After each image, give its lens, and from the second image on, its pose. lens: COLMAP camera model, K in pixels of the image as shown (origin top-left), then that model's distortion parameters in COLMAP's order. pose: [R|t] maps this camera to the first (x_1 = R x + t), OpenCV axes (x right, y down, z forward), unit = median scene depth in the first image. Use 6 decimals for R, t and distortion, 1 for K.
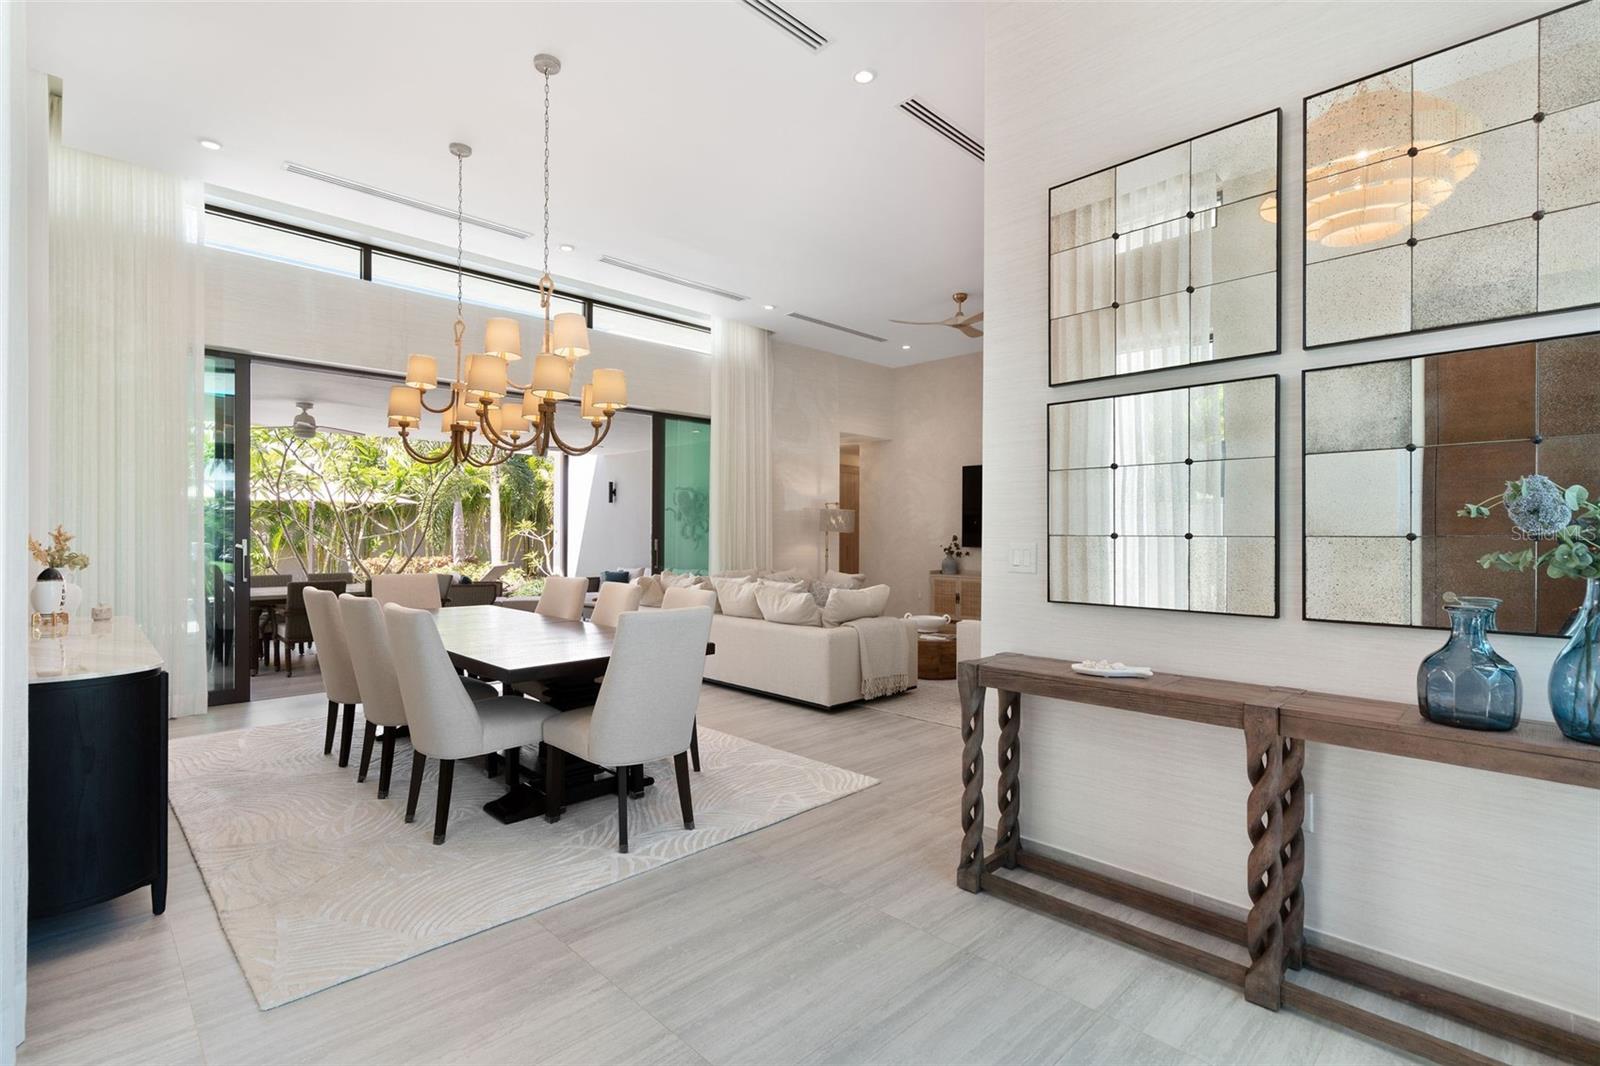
lens RADIAL K [[753.1, 0, 800.7], [0, 753.1, 529.7], [0, 0, 1]] dist [-0.000354, 0.000001]
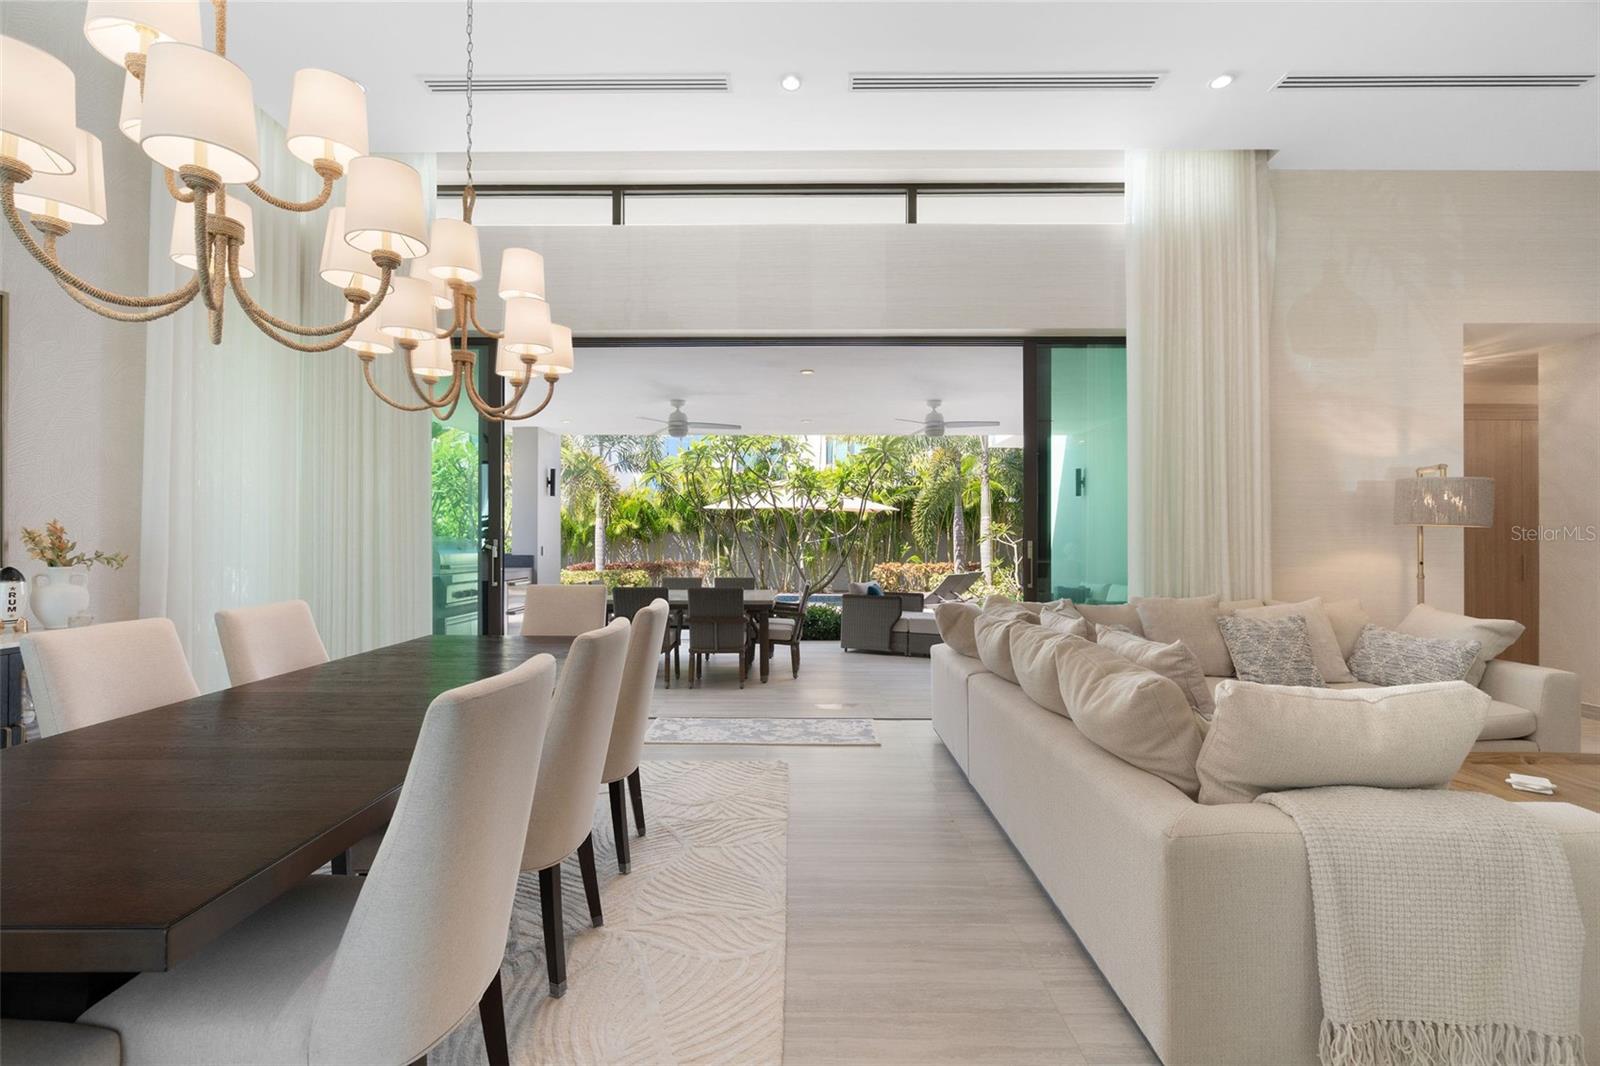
lens RADIAL K [[717.2, 0, 791.8], [0, 717.2, 540.6], [0, 0, 1]] dist [-0.001866, -0.000327]
pose [[0.706078, -0.002657, -0.708129, 0.086499], [0.005241, 0.999985, 0.001473, 0.009673], [0.708115, -0.004752, 0.706081, 0.423243]]
